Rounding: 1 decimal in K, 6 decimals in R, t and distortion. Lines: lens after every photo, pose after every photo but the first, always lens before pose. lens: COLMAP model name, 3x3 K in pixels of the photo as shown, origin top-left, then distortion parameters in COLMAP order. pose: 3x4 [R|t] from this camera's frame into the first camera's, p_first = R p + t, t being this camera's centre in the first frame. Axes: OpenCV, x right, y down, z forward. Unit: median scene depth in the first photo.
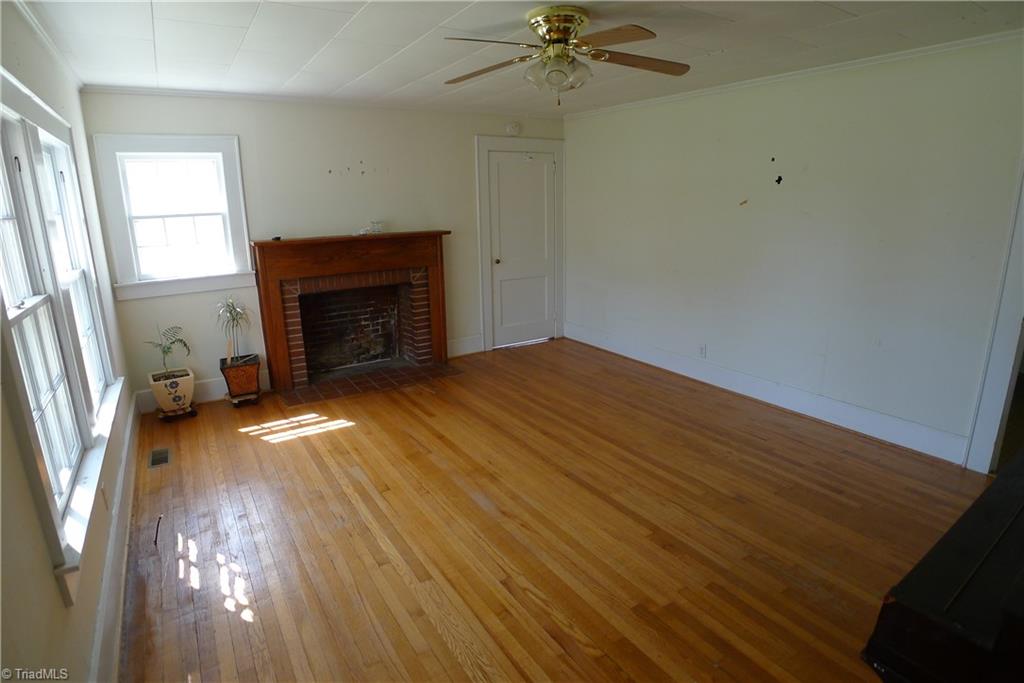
lens RADIAL K [[544.2, 0, 510.7], [0, 544.2, 342.5], [0, 0, 1]] dist [-0.102172, 0.026588]
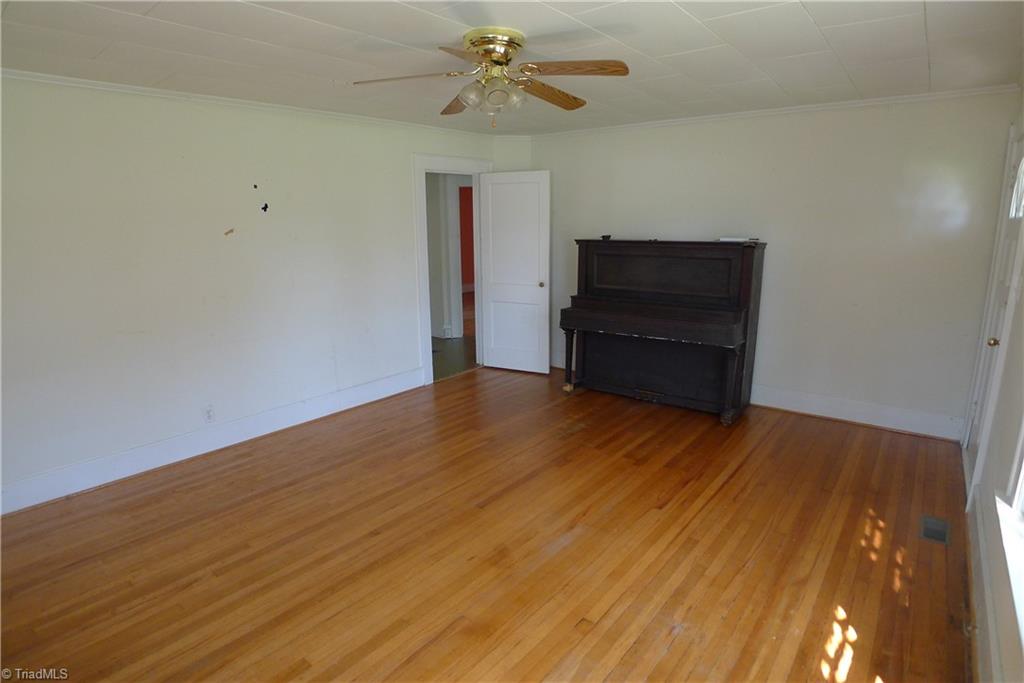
lens RADIAL K [[544.2, 0, 510.7], [0, 544.2, 342.5], [0, 0, 1]] dist [-0.102172, 0.026588]
pose [[-0.315432, -0.186948, 0.930351, -0.791540], [0.257258, 0.926842, 0.273465, -0.289384], [-0.913412, 0.325599, -0.244261, 1.153807]]
